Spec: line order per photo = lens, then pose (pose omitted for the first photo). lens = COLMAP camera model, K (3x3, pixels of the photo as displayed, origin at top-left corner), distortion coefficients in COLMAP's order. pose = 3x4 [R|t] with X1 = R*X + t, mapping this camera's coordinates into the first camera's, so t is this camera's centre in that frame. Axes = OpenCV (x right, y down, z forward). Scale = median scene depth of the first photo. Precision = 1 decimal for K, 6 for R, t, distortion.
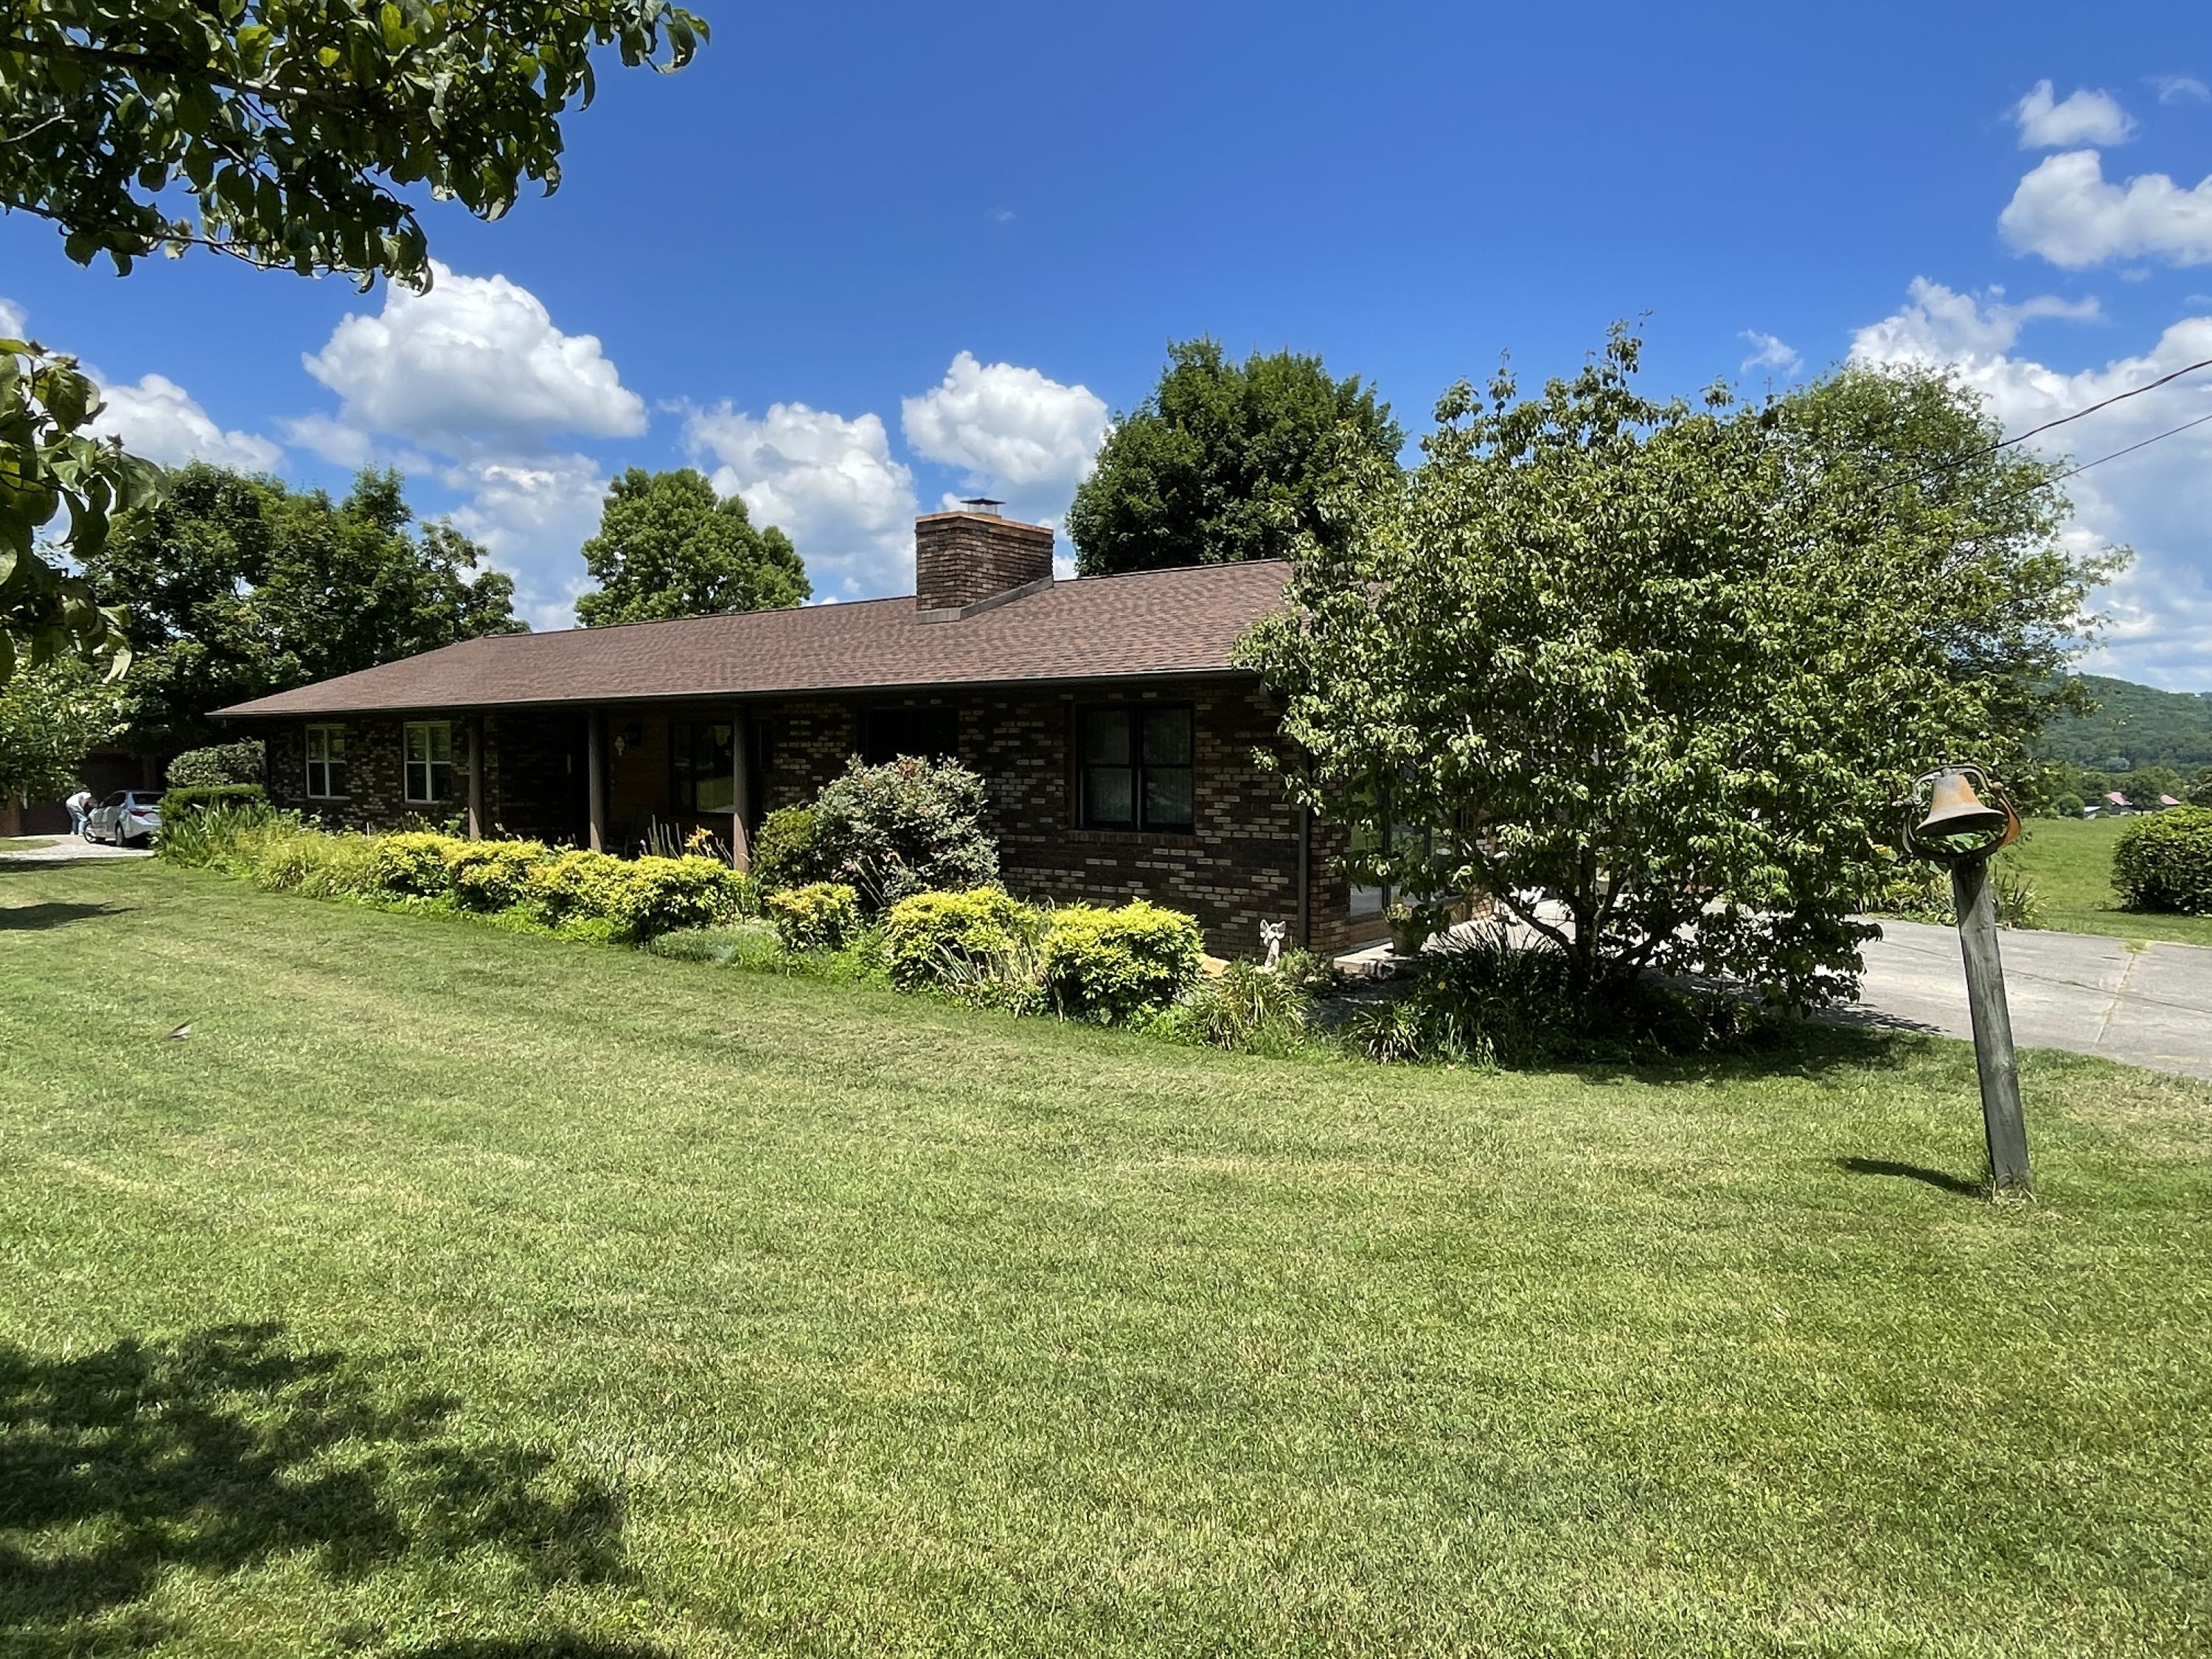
lens RADIAL K [[1404.4, 0, 1102.7], [0, 1404.4, 834.7], [0, 0, 1]] dist [0.044339, 0.001617]
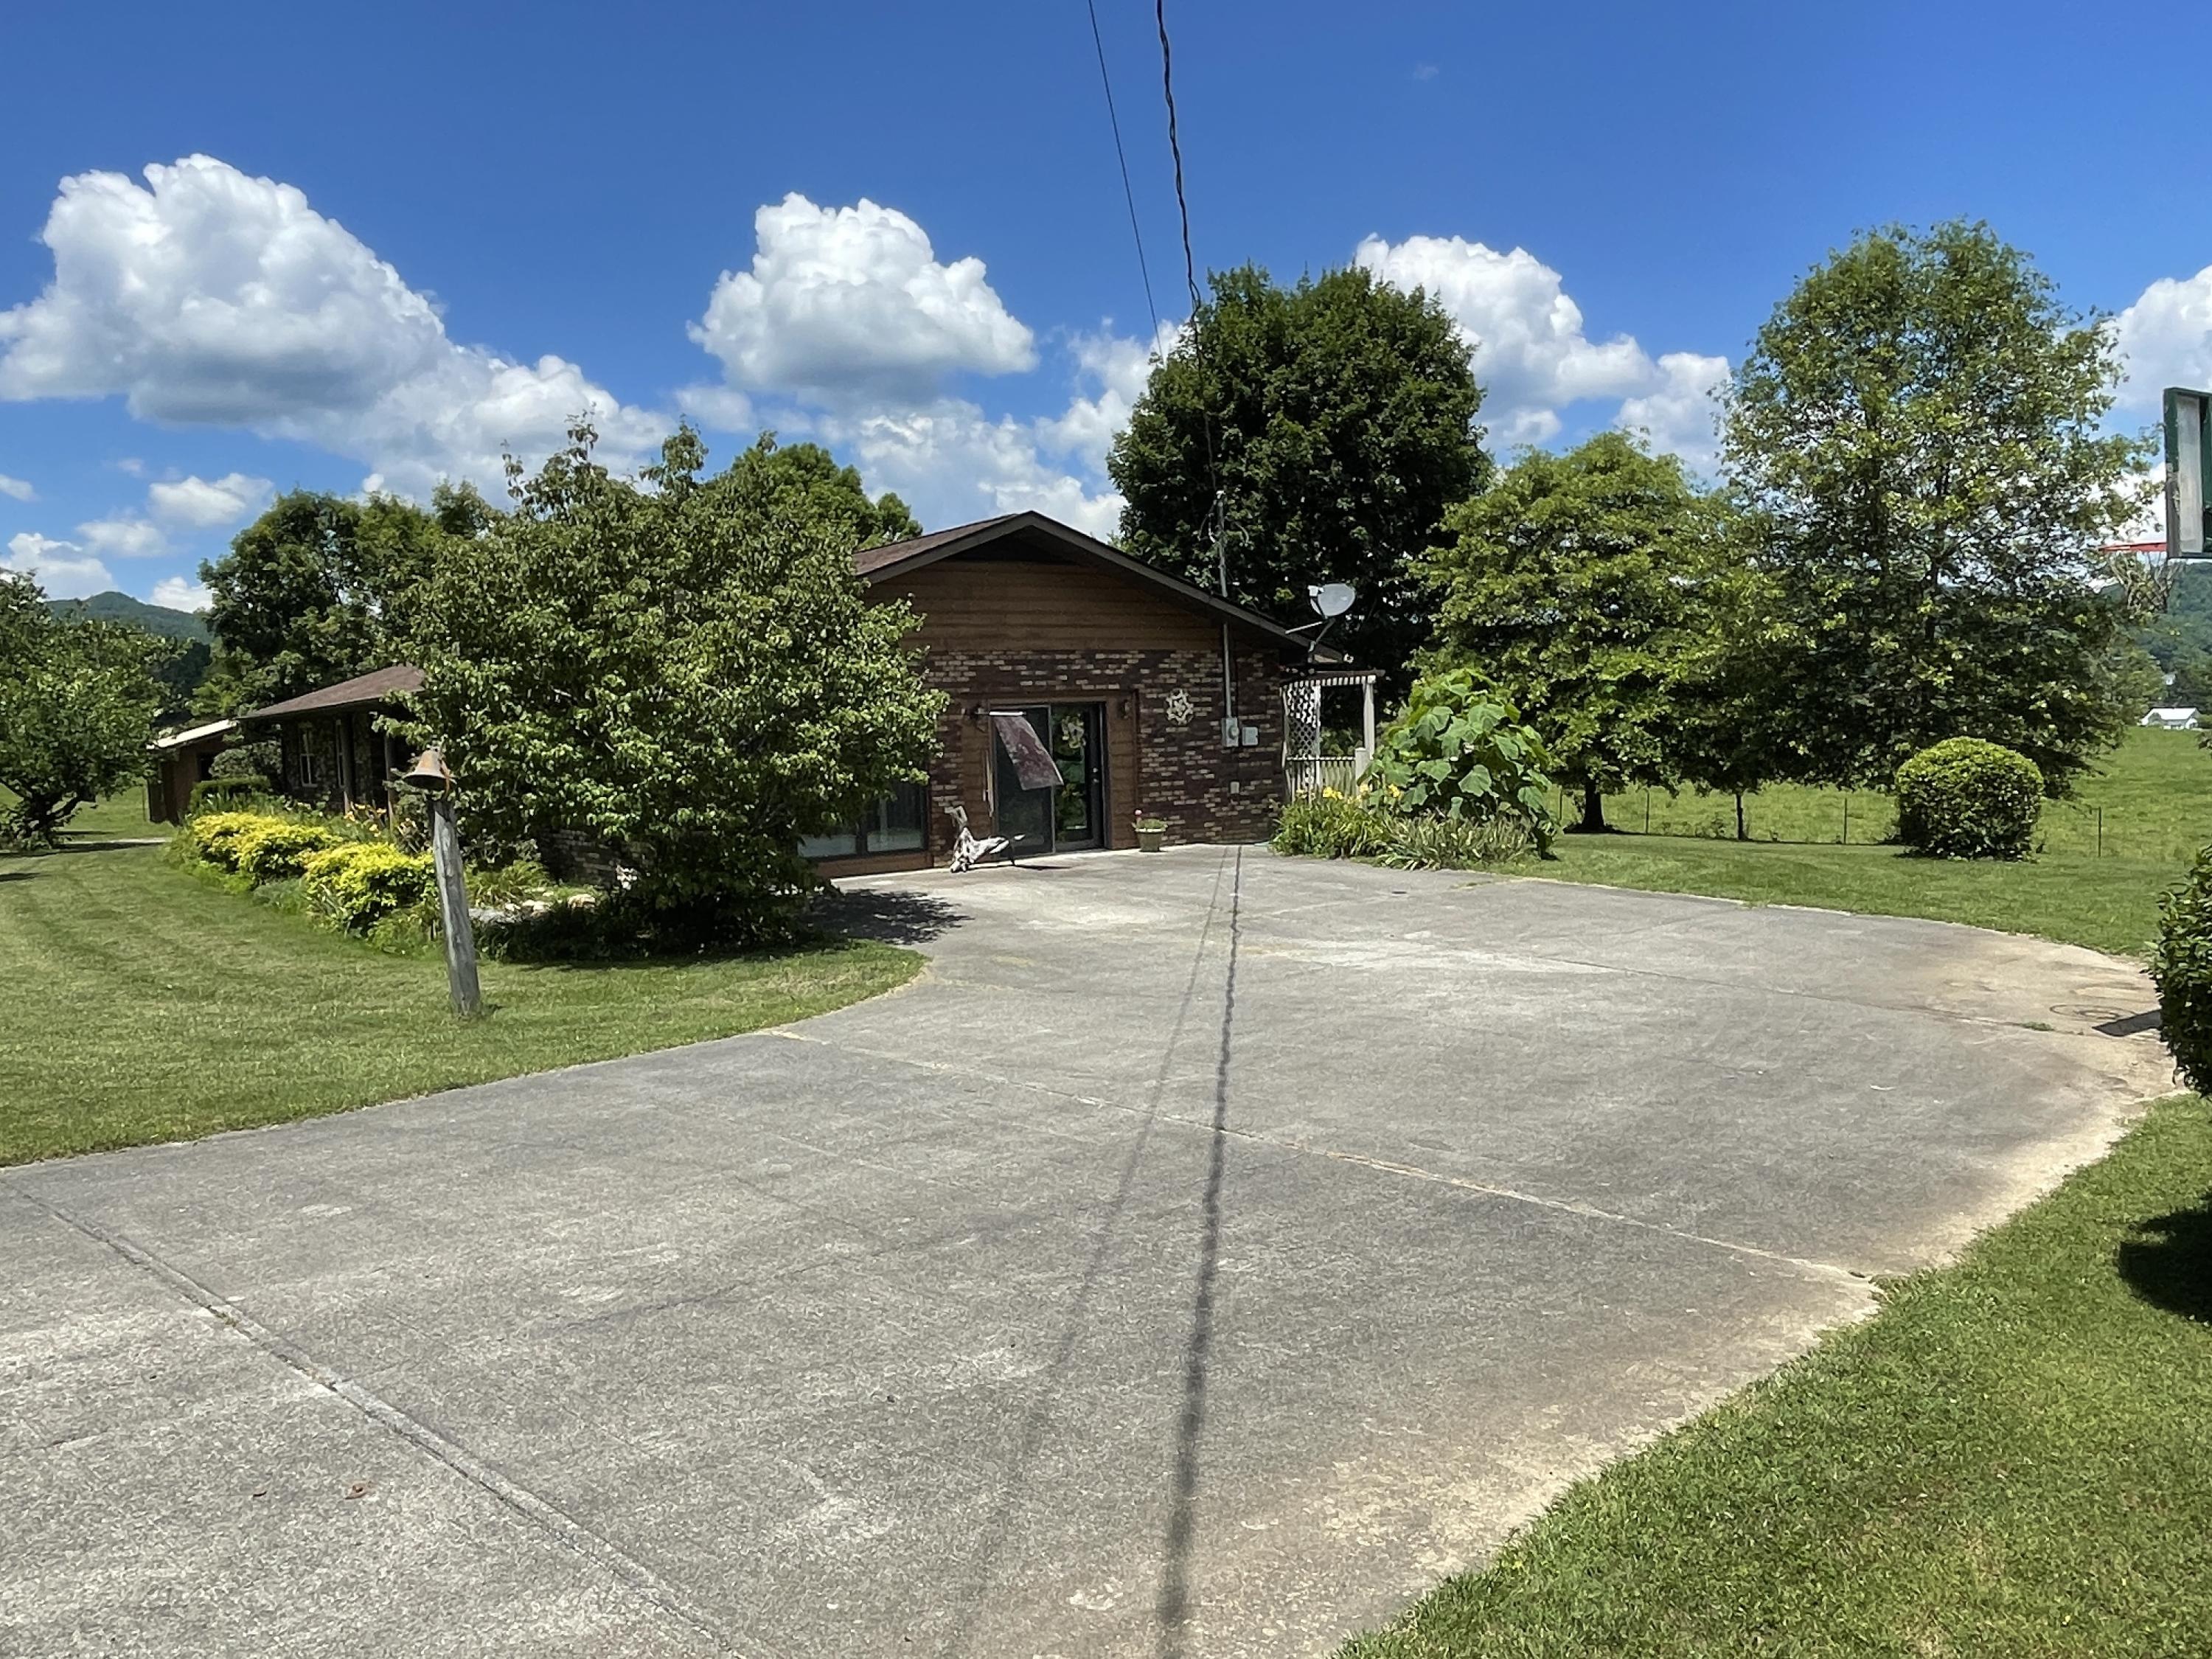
lens RADIAL K [[1664.3, 0, 1118.3], [0, 1664.3, 824.3], [0, 0, 1]] dist [0.026164, 0.000905]
pose [[0.964320, -0.021703, -0.263848, 0.292328], [0.024163, 0.999690, 0.006078, 0.008354], [0.263634, -0.012236, 0.964545, -0.094560]]
